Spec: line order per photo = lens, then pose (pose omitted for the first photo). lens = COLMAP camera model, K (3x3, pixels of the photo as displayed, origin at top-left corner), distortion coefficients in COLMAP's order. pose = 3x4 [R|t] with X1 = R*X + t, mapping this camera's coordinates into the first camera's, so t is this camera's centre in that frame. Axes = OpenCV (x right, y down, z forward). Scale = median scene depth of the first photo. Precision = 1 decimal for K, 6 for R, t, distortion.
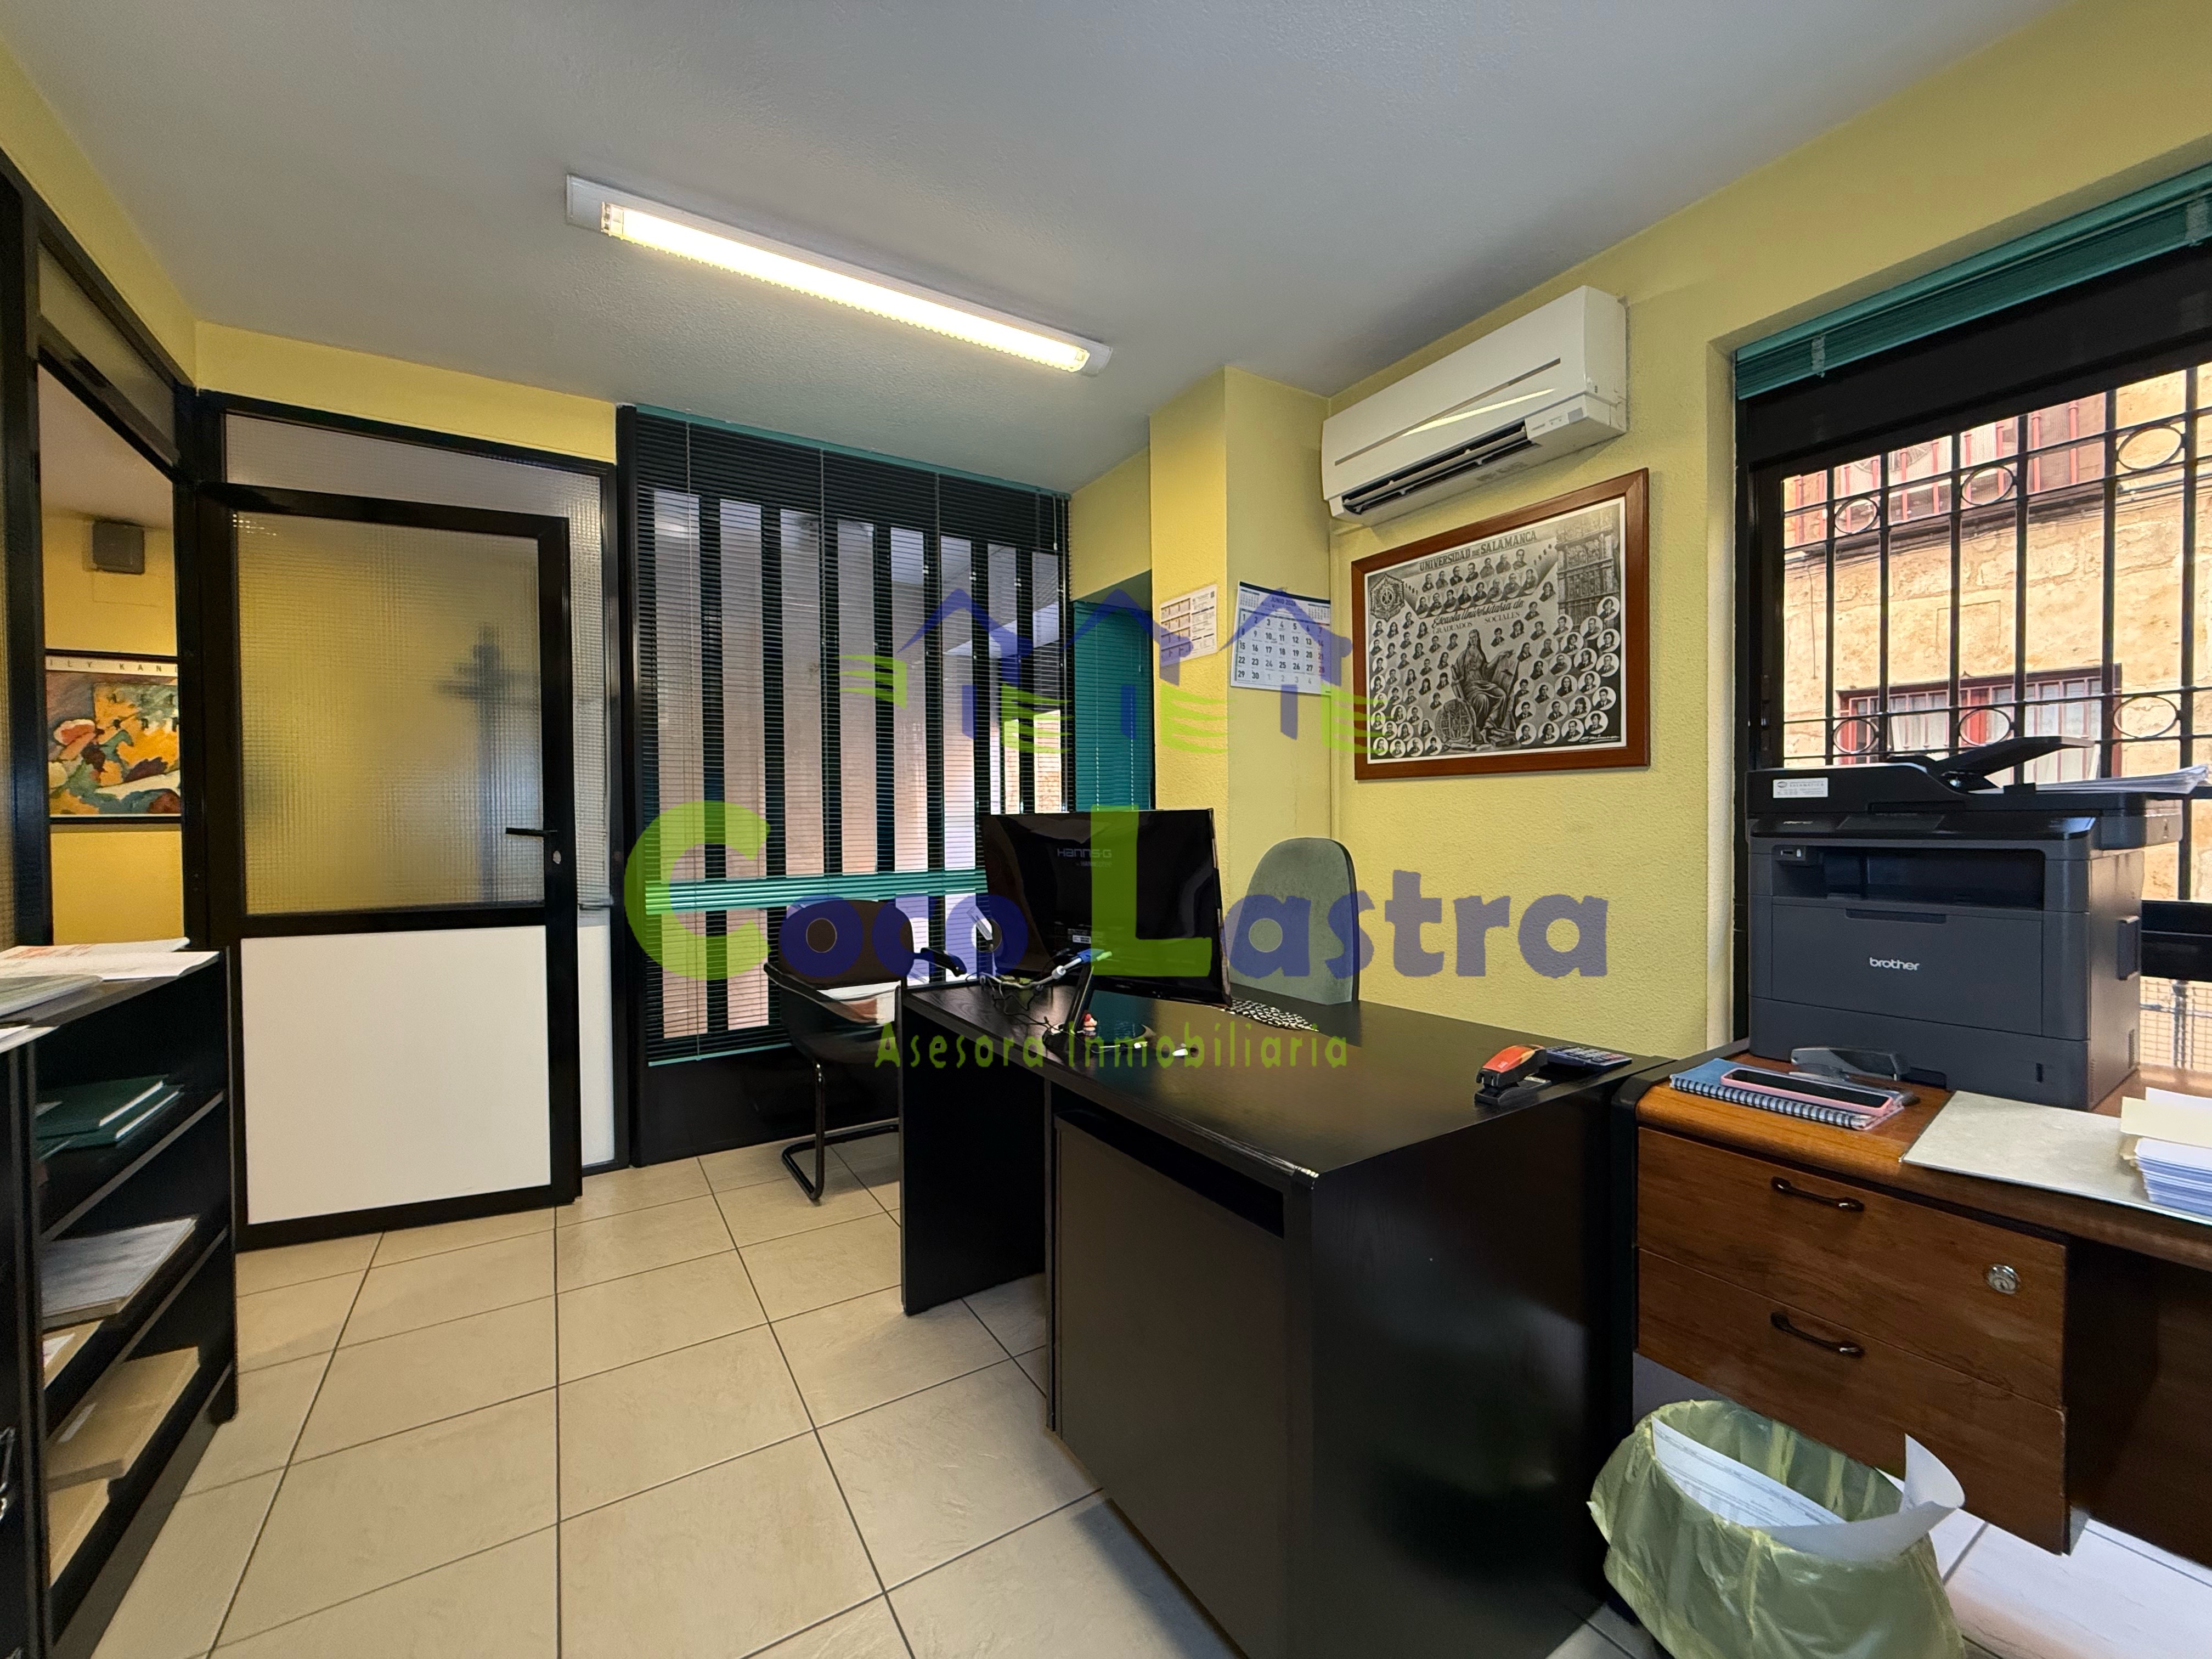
lens RADIAL K [[879.7, 0, 1055.7], [0, 879.7, 844.5], [0, 0, 1]] dist [0.001751, 0.000425]
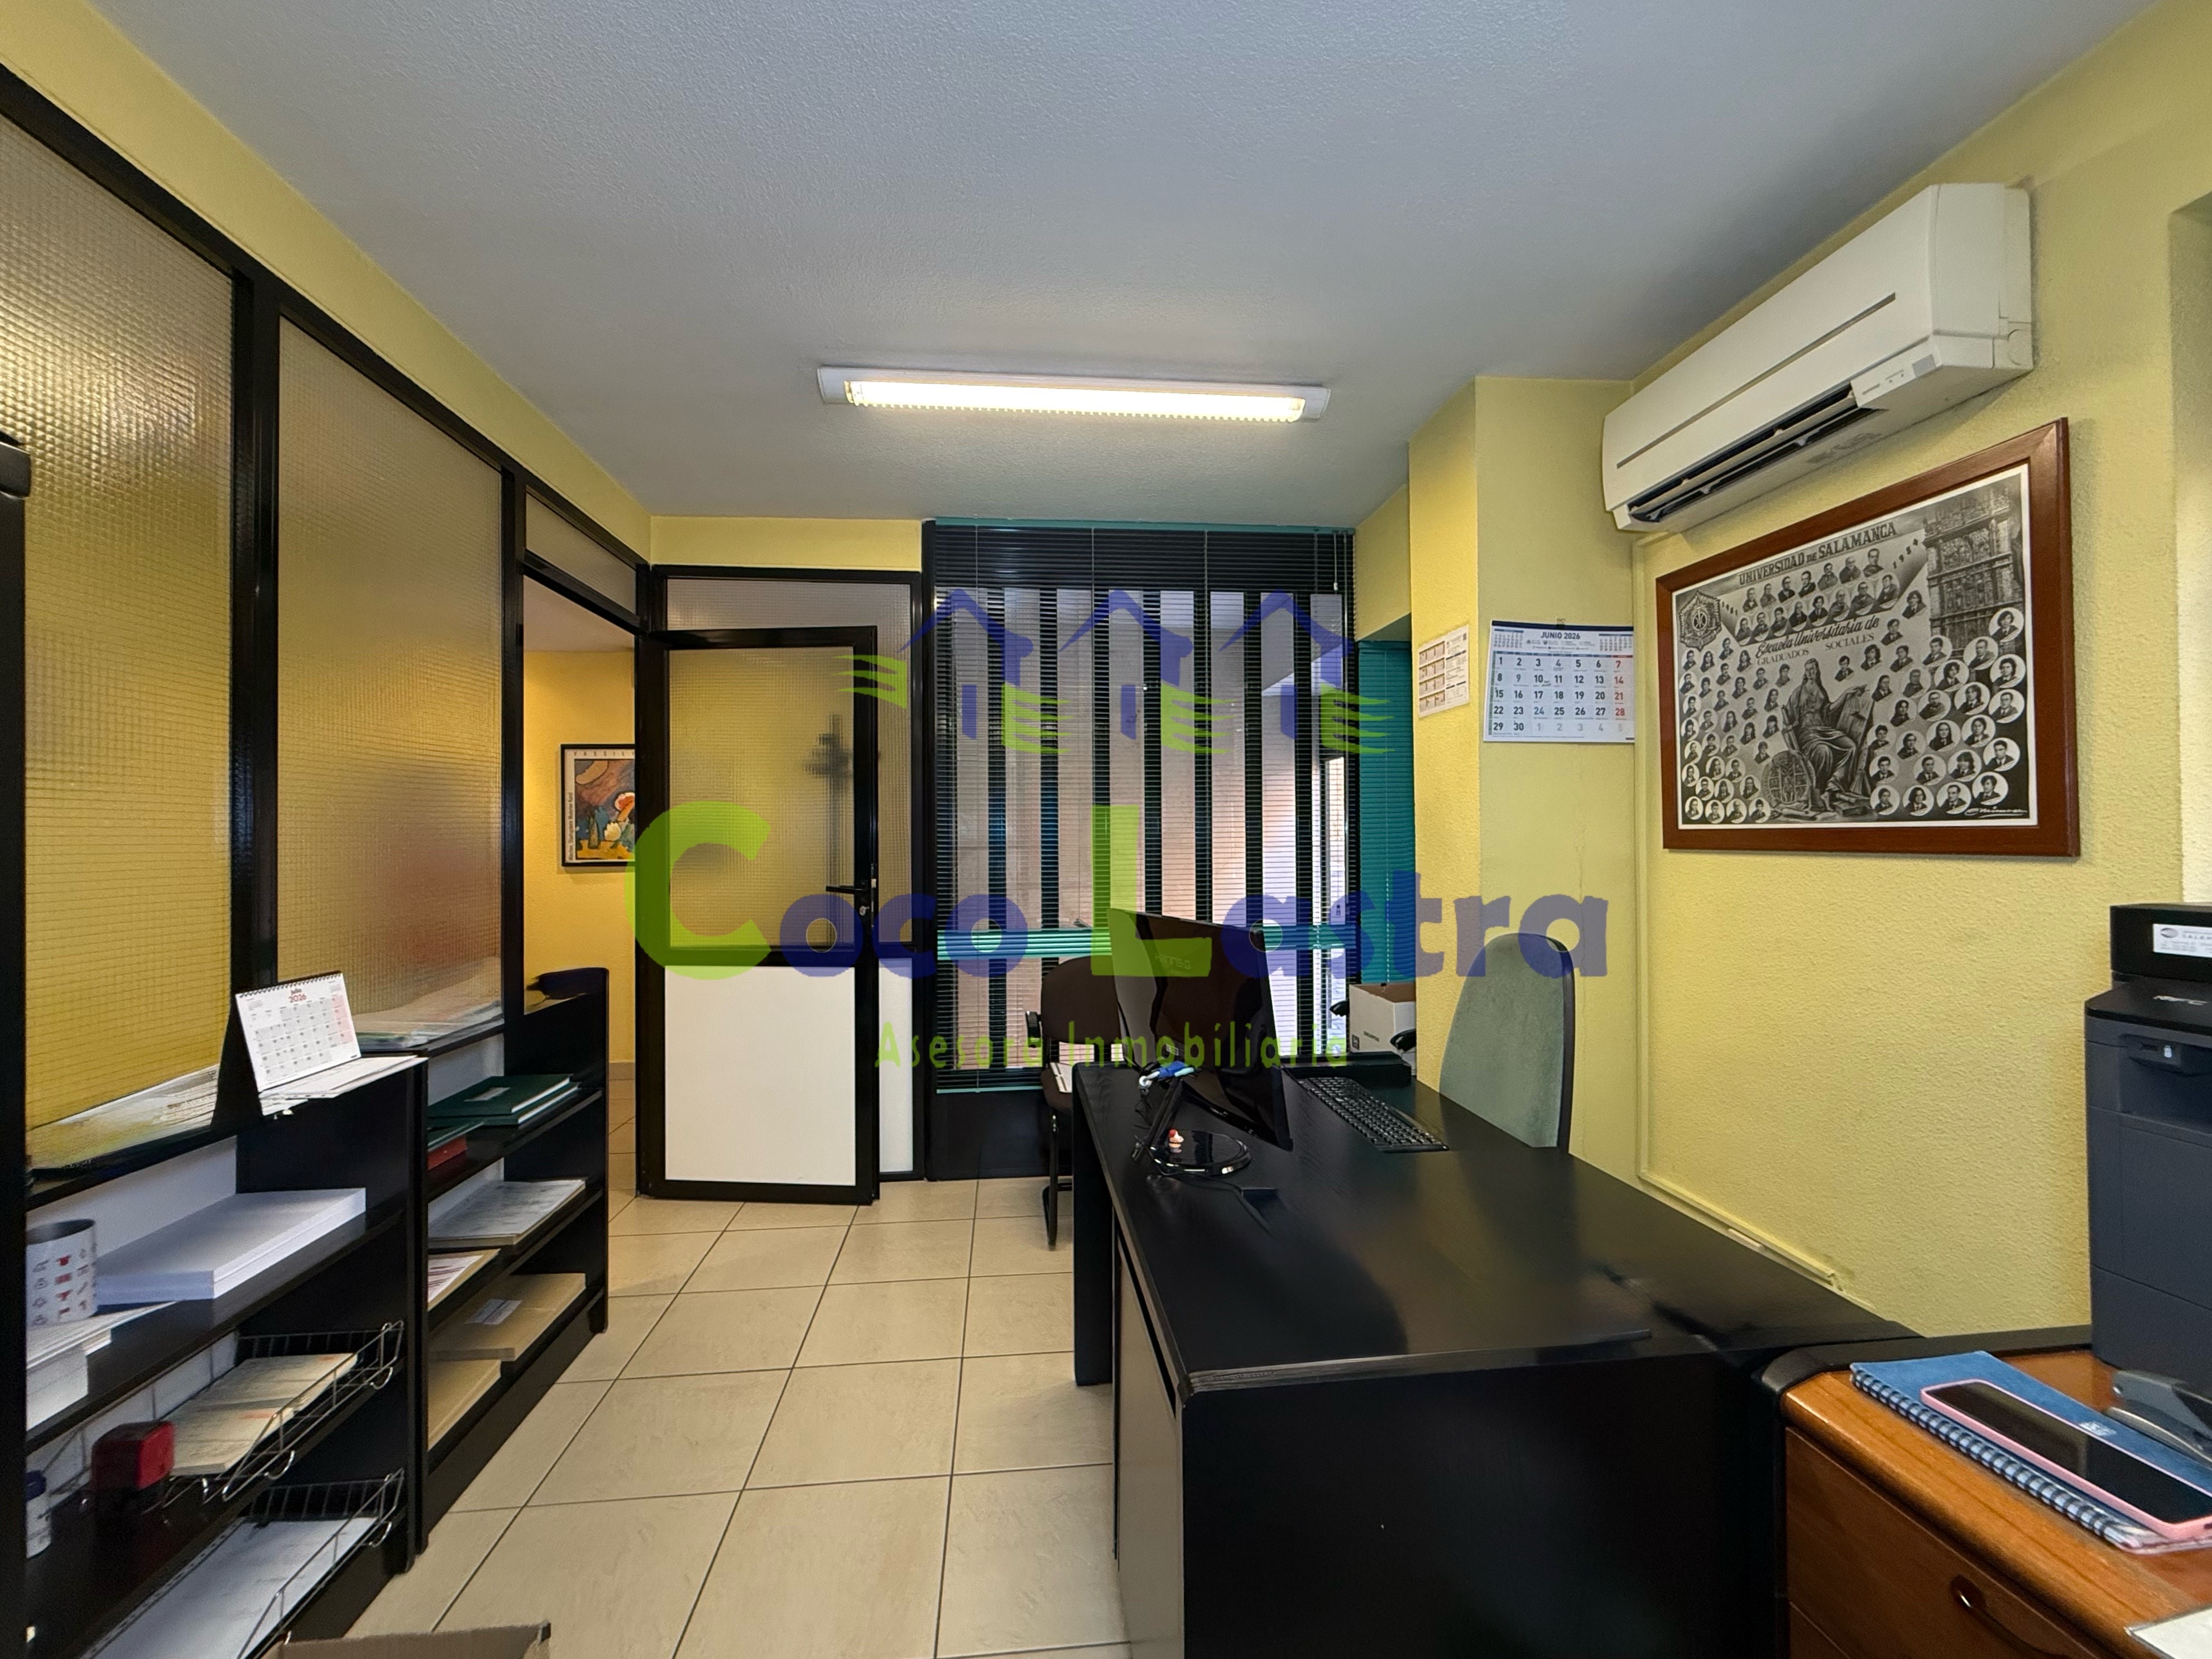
lens RADIAL K [[879.7, 0, 1077.7], [0, 879.7, 843.3], [0, 0, 1]] dist [0.001751, 0.000425]
pose [[0.901720, 0.003132, -0.432310, 0.246436], [-0.011224, 0.999806, -0.016168, -0.070547], [0.432176, 0.019431, 0.901580, 0.057168]]
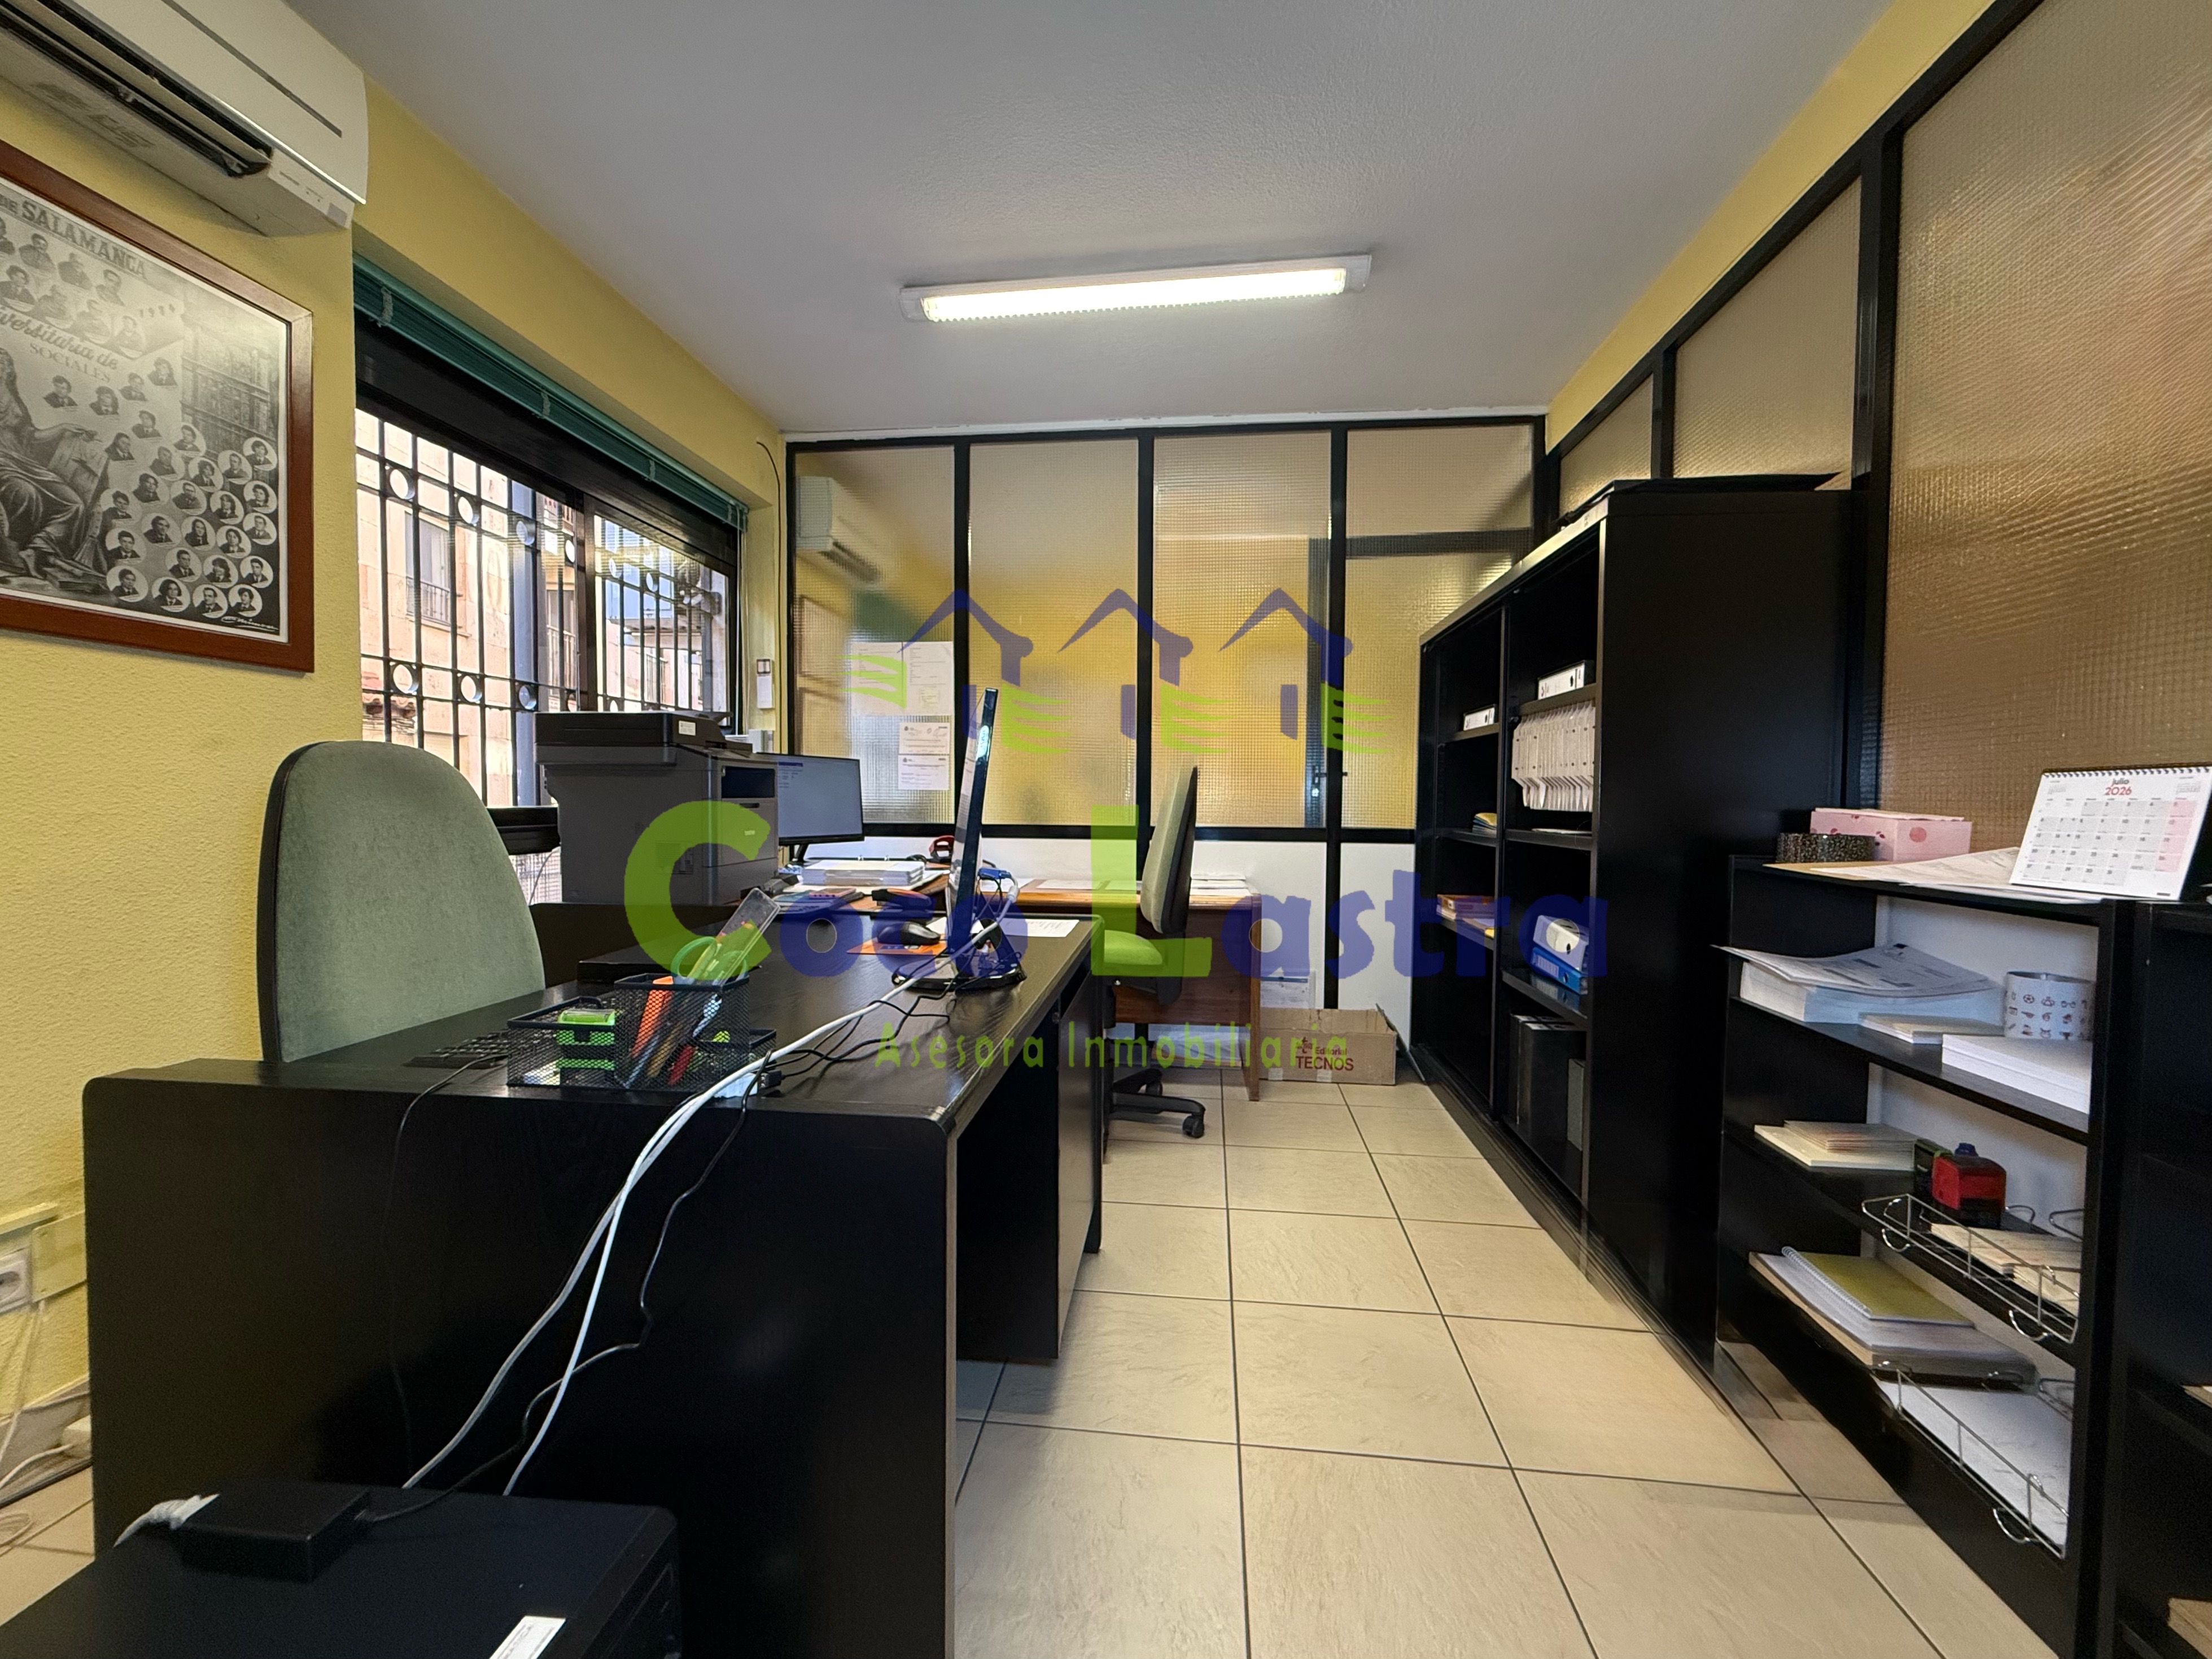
lens RADIAL K [[879.8, 0, 1106.0], [0, 879.8, 814.7], [0, 0, 1]] dist [0.001751, 0.000425]
pose [[-0.799409, -0.010877, 0.600689, -0.375075], [0.016074, 0.999091, 0.039482, 0.020665], [-0.600572, 0.041218, -0.798507, 1.079754]]
